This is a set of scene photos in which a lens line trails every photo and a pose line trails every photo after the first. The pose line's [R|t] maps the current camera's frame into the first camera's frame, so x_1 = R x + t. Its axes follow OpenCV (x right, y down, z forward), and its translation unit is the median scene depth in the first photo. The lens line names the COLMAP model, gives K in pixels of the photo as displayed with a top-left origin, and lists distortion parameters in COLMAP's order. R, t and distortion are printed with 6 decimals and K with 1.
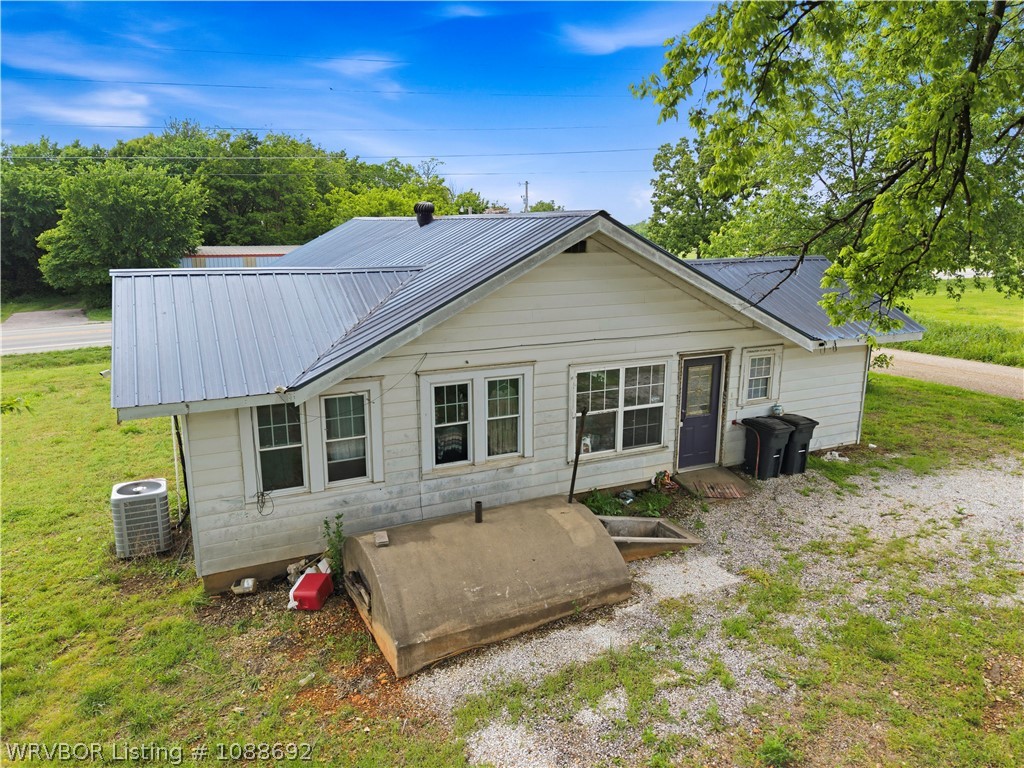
lens RADIAL K [[685.7, 0, 515.2], [0, 685.7, 385.3], [0, 0, 1]] dist [0.032484, -0.030748]
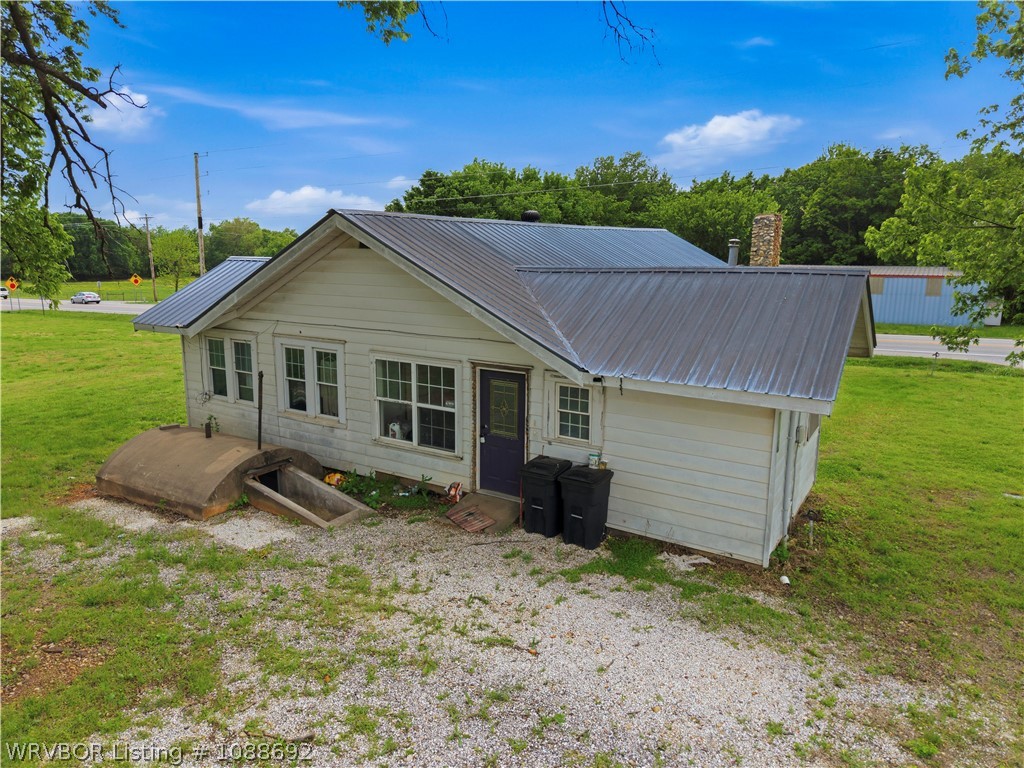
lens RADIAL K [[685.7, 0, 515.2], [0, 685.7, 385.3], [0, 0, 1]] dist [0.032484, -0.030748]
pose [[0.524127, 0.166573, -0.835191, 1.122662], [-0.194730, 0.978145, 0.072880, -0.099369], [0.829078, 0.124439, 0.545109, 0.587485]]
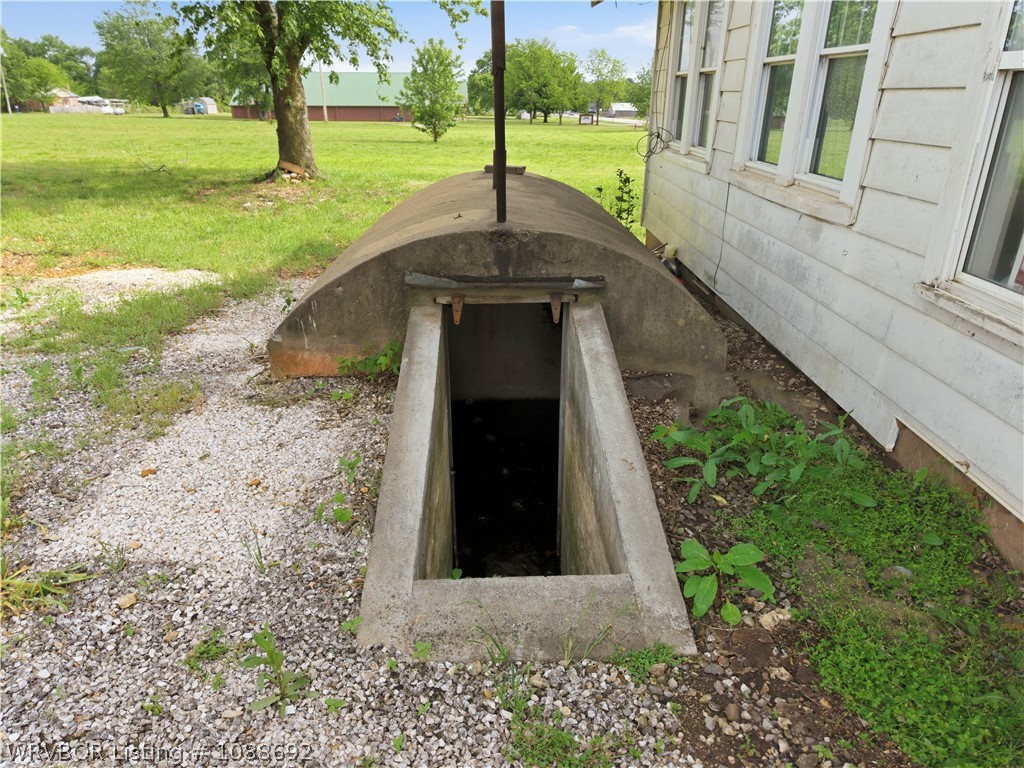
lens RADIAL K [[685.7, 0, 515.2], [0, 685.7, 385.3], [0, 0, 1]] dist [0.032484, -0.030748]
pose [[-0.422220, 0.352107, -0.835315, 0.359744], [-0.206107, 0.860056, 0.466716, 0.060150], [0.882751, 0.369221, -0.290561, 0.974208]]
